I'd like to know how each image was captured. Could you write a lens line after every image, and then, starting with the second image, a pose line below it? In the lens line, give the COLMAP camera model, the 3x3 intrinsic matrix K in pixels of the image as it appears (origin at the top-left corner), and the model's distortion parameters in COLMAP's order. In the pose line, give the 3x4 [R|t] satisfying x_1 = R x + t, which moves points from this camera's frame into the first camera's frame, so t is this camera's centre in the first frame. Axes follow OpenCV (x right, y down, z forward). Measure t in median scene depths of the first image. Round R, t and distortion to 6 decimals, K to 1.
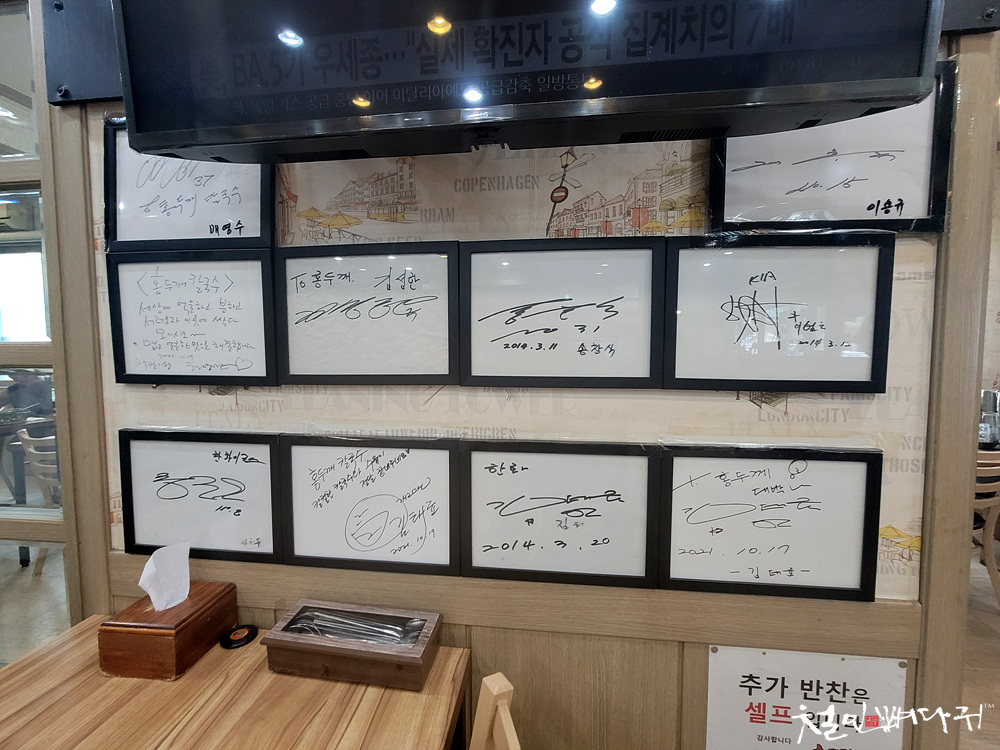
lens RADIAL K [[407.6, 0, 497.5], [0, 407.6, 374.0], [0, 0, 1]] dist [-0.003799, 0.000110]
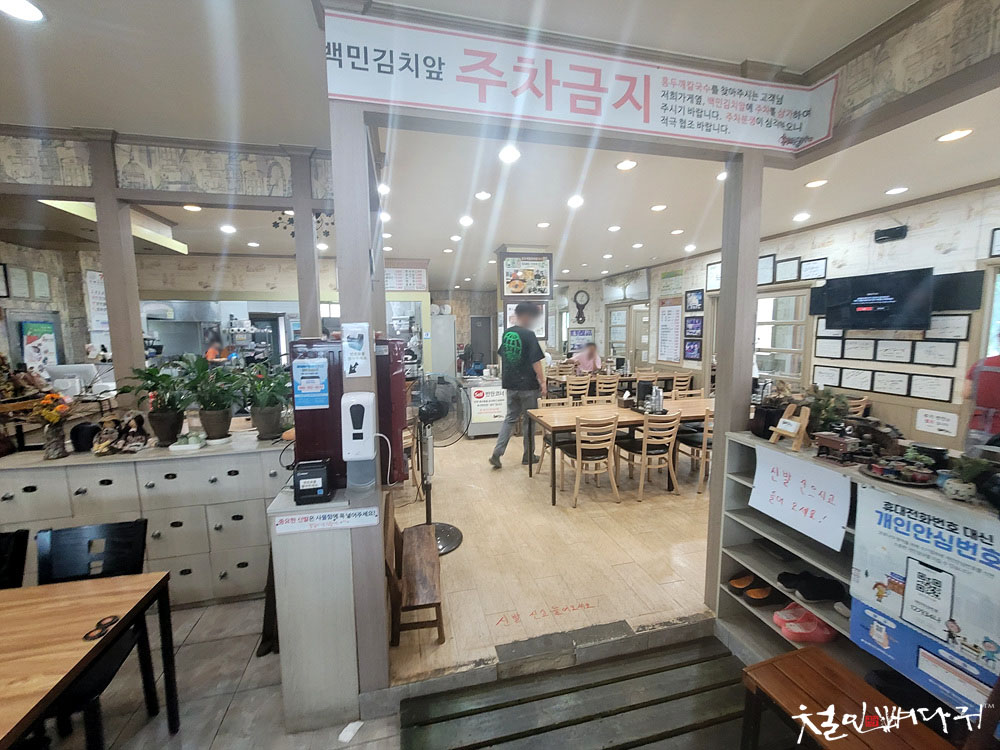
lens RADIAL K [[407.6, 0, 500.8], [0, 407.6, 373.2], [0, 0, 1]] dist [-0.003799, 0.000110]
pose [[0.337497, 0.099458, -0.936058, 3.988174], [-0.048528, 0.994919, 0.088215, -0.062385], [0.940075, 0.015652, 0.340608, -6.785914]]
